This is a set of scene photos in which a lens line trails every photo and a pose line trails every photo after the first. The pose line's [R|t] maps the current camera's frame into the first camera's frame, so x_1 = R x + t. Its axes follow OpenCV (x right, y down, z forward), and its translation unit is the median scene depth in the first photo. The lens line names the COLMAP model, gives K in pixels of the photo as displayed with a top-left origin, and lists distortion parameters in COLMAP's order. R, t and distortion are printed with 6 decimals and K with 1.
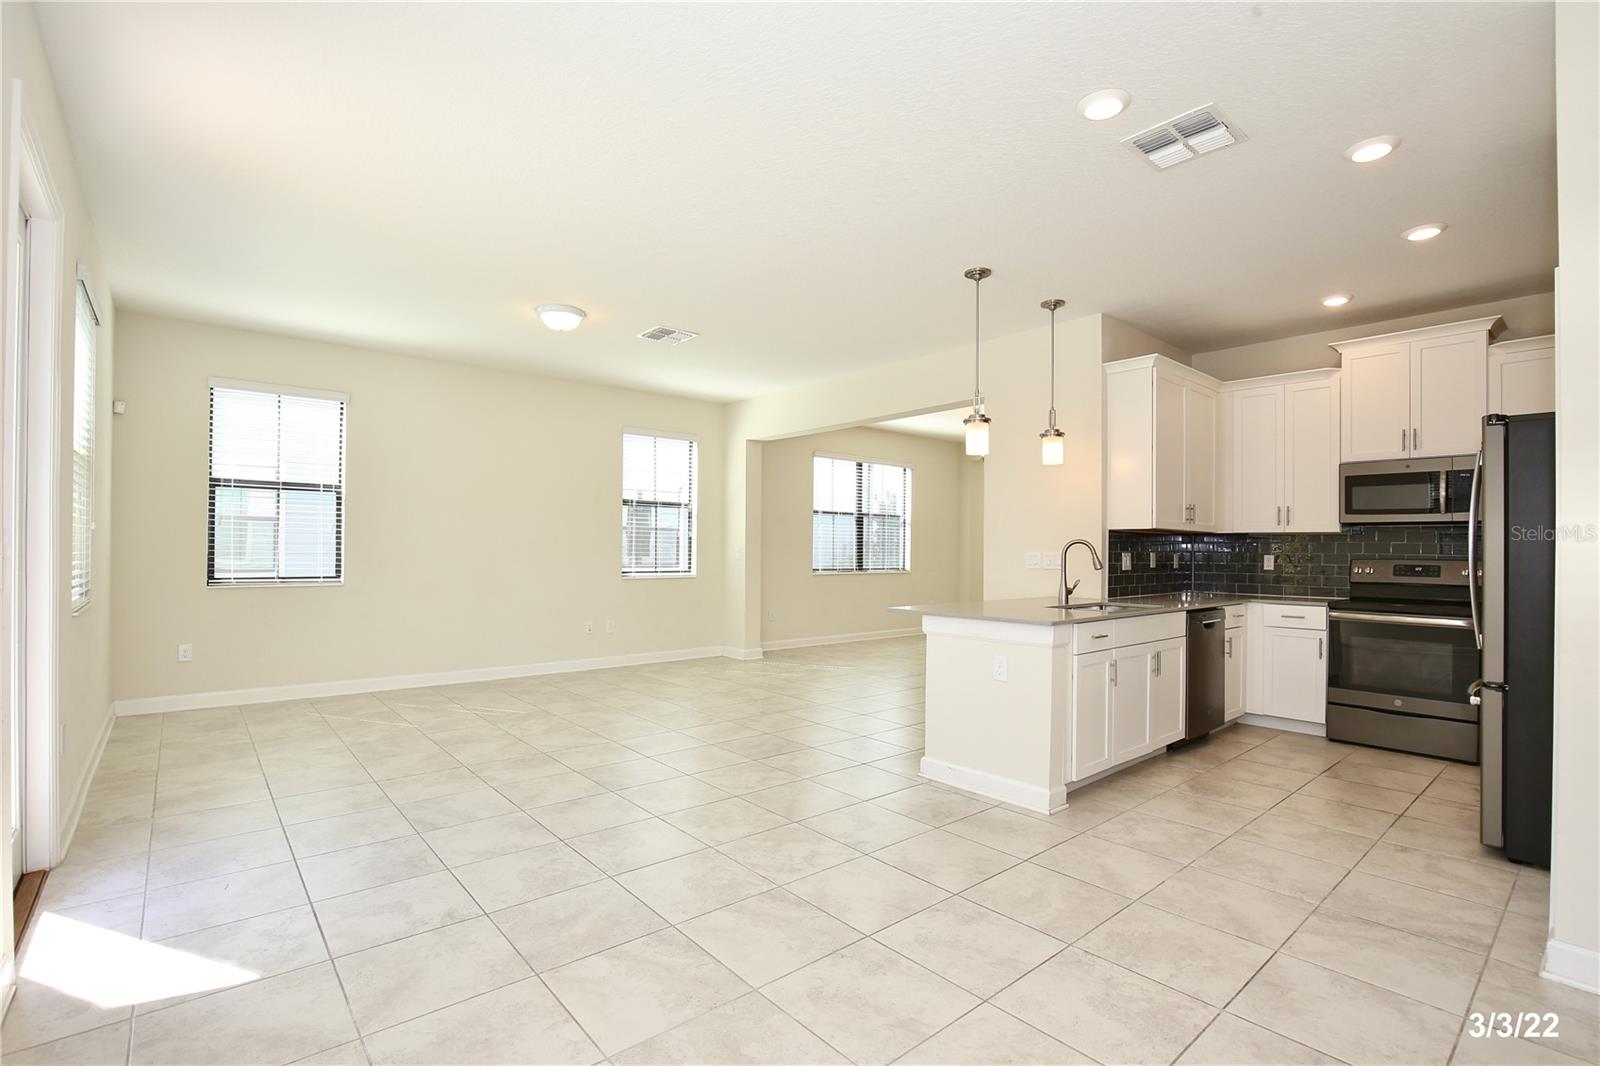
lens RADIAL K [[736.9, 0, 806.4], [0, 736.9, 543.0], [0, 0, 1]] dist [-0.025836, 0.003455]
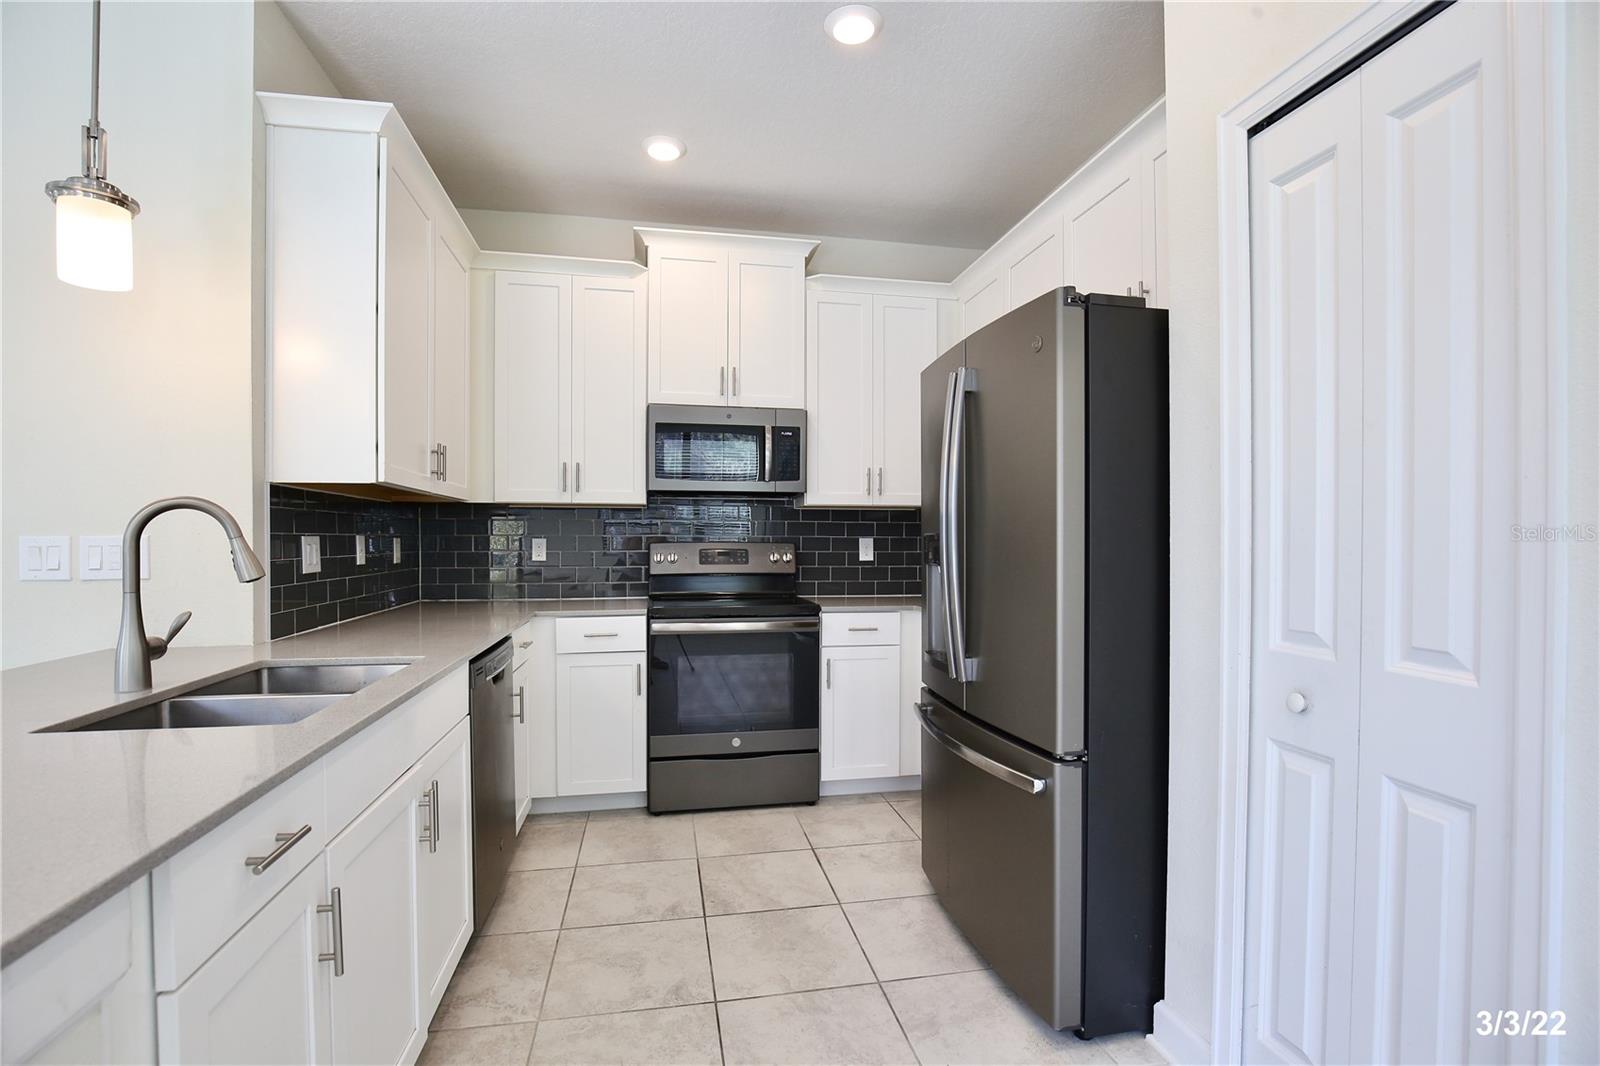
lens RADIAL K [[736.9, 0, 805.0], [0, 736.9, 540.6], [0, 0, 1]] dist [-0.025836, 0.003455]
pose [[0.492466, -0.013129, 0.870233, 0.205045], [-0.001898, 0.999868, 0.016159, 0.008604], [-0.870329, -0.009610, 0.492376, 0.544744]]
